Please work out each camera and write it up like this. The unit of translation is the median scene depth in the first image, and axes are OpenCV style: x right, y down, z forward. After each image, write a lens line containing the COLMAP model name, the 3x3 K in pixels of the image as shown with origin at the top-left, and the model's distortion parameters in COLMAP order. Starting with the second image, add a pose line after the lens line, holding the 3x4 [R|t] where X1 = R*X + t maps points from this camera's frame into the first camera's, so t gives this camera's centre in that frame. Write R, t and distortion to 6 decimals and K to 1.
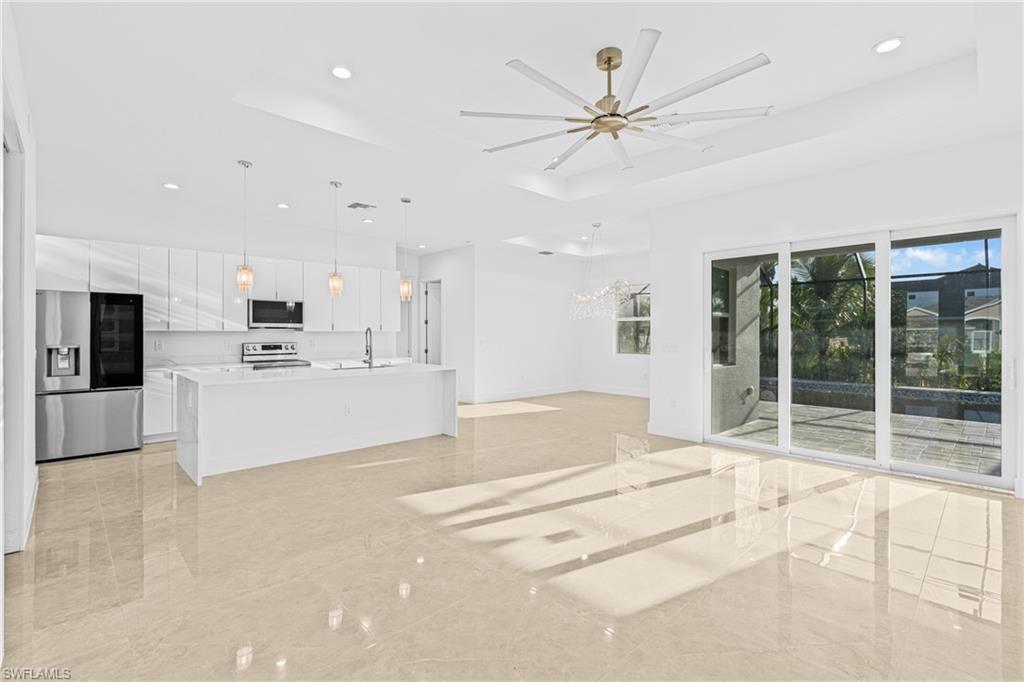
lens RADIAL K [[464.6, 0, 509.2], [0, 464.6, 335.1], [0, 0, 1]] dist [-0.007787, -0.000035]
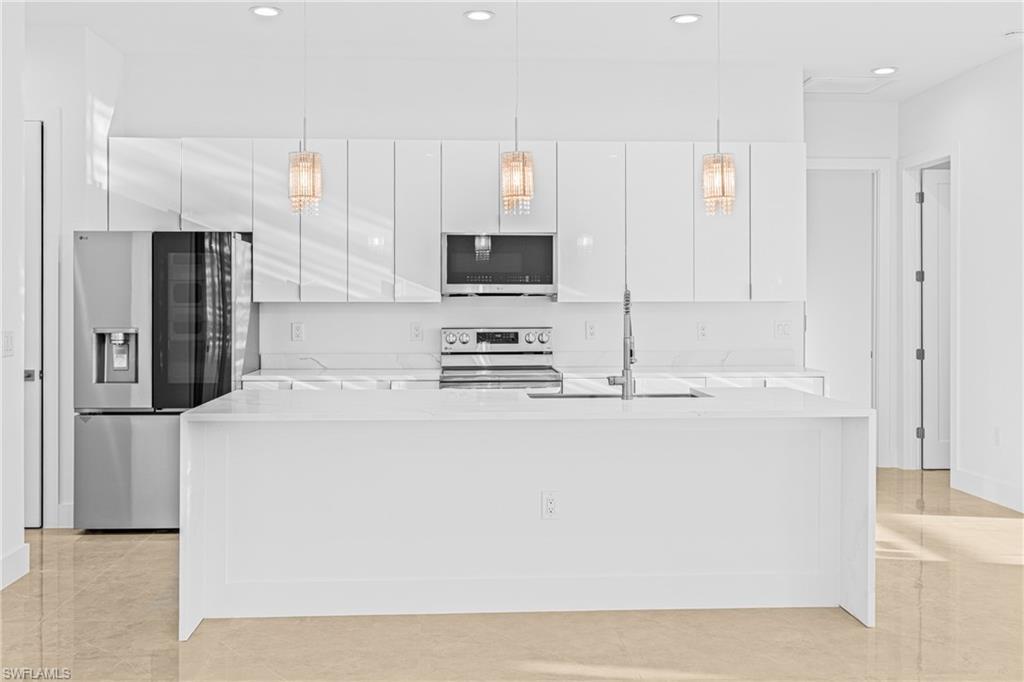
lens RADIAL K [[988.2, 0, 511.3], [0, 988.2, 308.5], [0, 0, 1]] dist [0.012528, 0.010742]
pose [[0.764586, -0.000265, -0.644522, 0.146469], [-0.001658, 0.999996, -0.002377, 0.000283], [0.644519, 0.002886, 0.764582, 0.322824]]
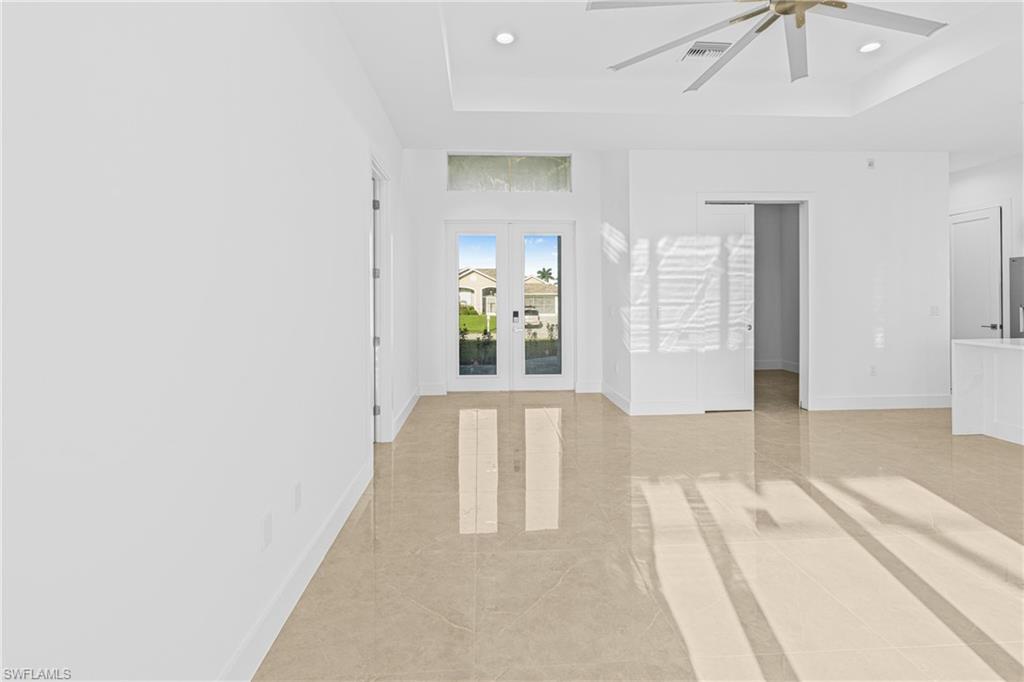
lens RADIAL K [[484.2, 0, 500.2], [0, 484.2, 303.0], [0, 0, 1]] dist [-0.000175, -0.000232]
pose [[-0.653614, 0.011604, -0.756739, 0.625923], [0.004353, 0.999924, 0.011573, -0.002166], [0.756815, 0.004271, -0.653615, 0.656206]]
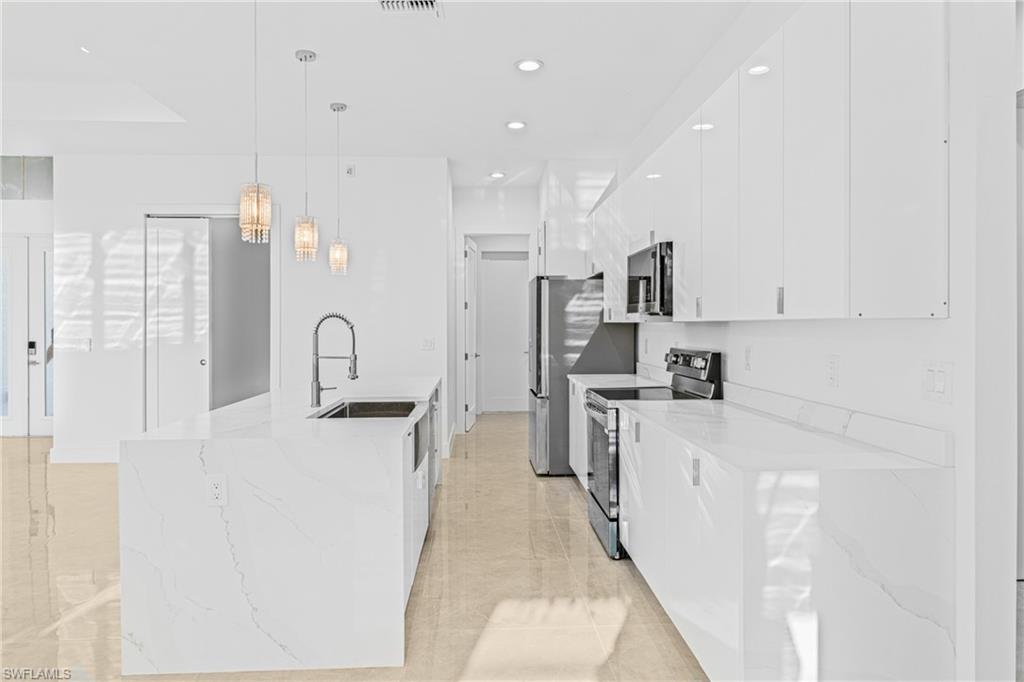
lens RADIAL K [[628.5, 0, 512.0], [0, 628.5, 341.0], [0, 0, 1]] dist [-0.006402, -0.001575]
pose [[-0.655790, 0.017365, -0.754744, 0.026556], [-0.003605, 0.999652, 0.026132, -0.006492], [0.754935, 0.019858, -0.655499, 1.506659]]
